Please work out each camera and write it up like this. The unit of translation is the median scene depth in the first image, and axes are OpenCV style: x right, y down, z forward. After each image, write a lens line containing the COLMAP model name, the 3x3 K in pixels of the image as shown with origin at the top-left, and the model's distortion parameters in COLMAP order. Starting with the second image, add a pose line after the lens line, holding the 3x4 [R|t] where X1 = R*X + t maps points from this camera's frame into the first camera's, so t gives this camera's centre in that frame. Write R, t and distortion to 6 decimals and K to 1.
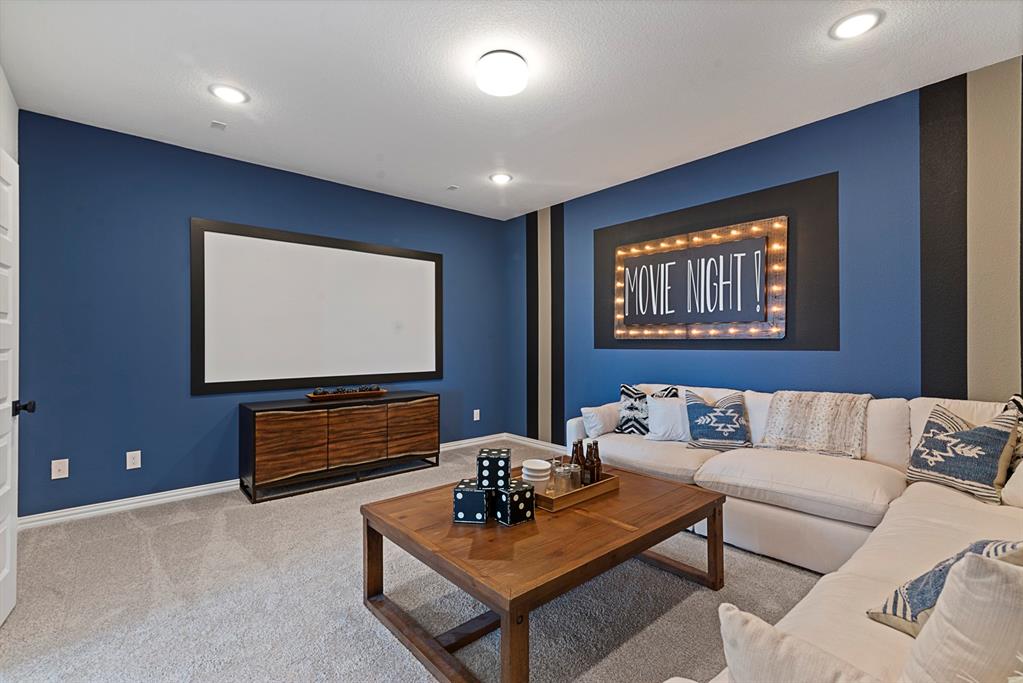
lens RADIAL K [[466.2, 0, 510.7], [0, 466.2, 344.4], [0, 0, 1]] dist [0.005063, 0.000293]
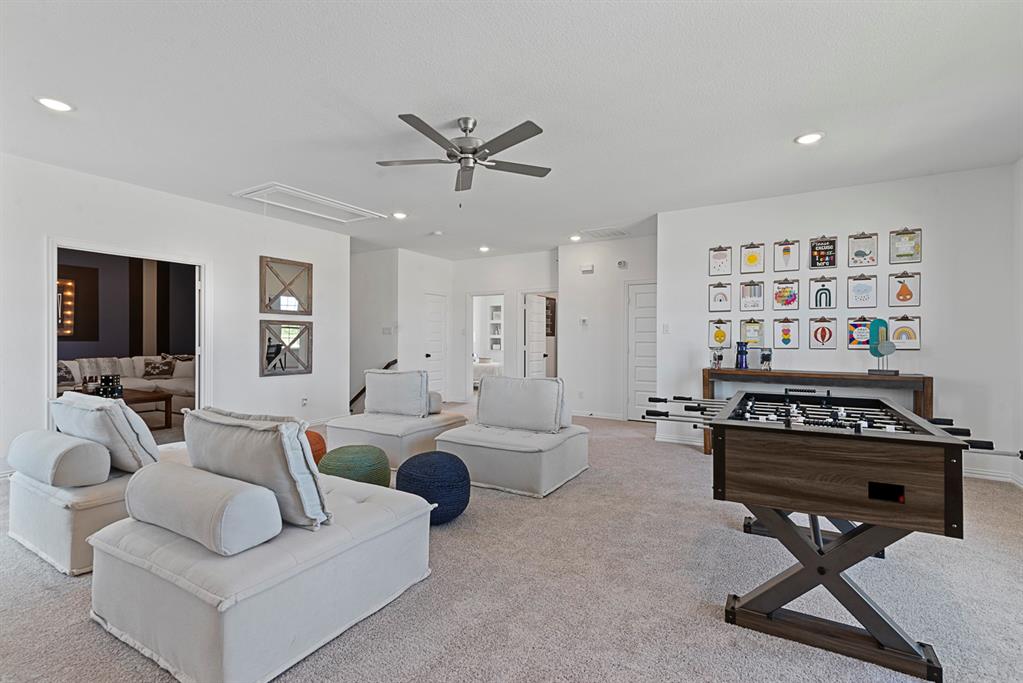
lens RADIAL K [[466.2, 0, 510.4], [0, 466.2, 338.7], [0, 0, 1]] dist [0.005063, 0.000293]
pose [[-0.325866, -0.006299, 0.945395, -2.299269], [0.000442, 0.999977, 0.006815, -0.014067], [-0.945416, 0.002639, -0.325856, -0.241045]]
